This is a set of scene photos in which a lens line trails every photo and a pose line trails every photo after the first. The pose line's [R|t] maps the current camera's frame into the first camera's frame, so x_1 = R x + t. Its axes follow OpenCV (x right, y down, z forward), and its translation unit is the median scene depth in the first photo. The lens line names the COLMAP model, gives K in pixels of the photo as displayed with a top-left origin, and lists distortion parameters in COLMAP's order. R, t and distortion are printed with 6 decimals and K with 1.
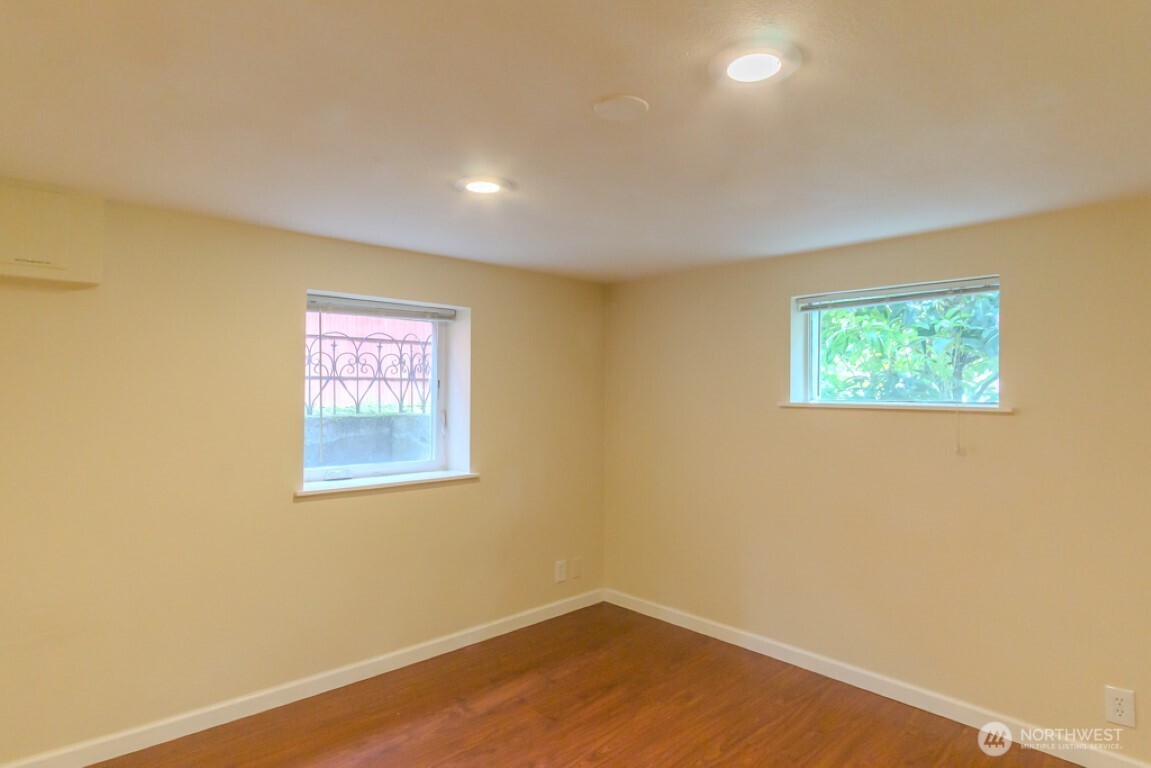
lens RADIAL K [[624.7, 0, 583.3], [0, 624.7, 384.1], [0, 0, 1]] dist [-0.037290, 0.006423]
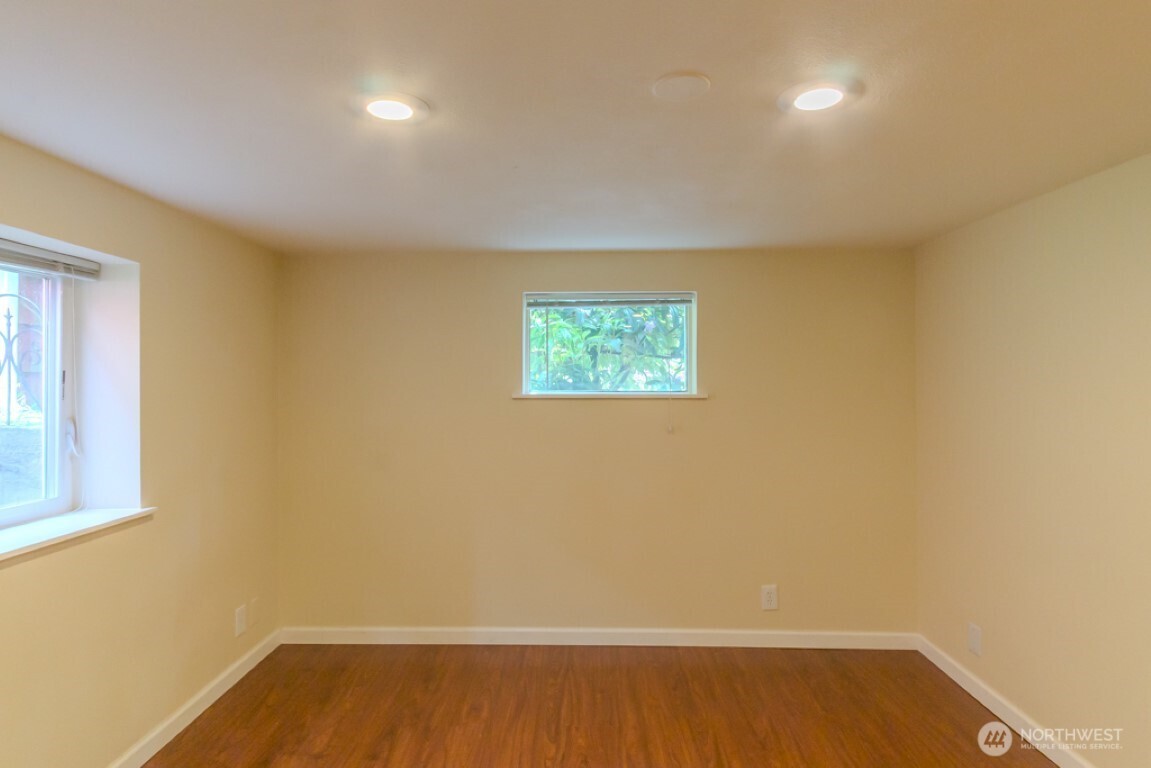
lens RADIAL K [[624.7, 0, 579.6], [0, 624.7, 382.6], [0, 0, 1]] dist [-0.037290, 0.006423]
pose [[0.689721, -0.007922, 0.724032, -0.352483], [-0.001193, 0.999926, 0.012077, -0.002375], [-0.724074, -0.009193, 0.689661, 0.213166]]
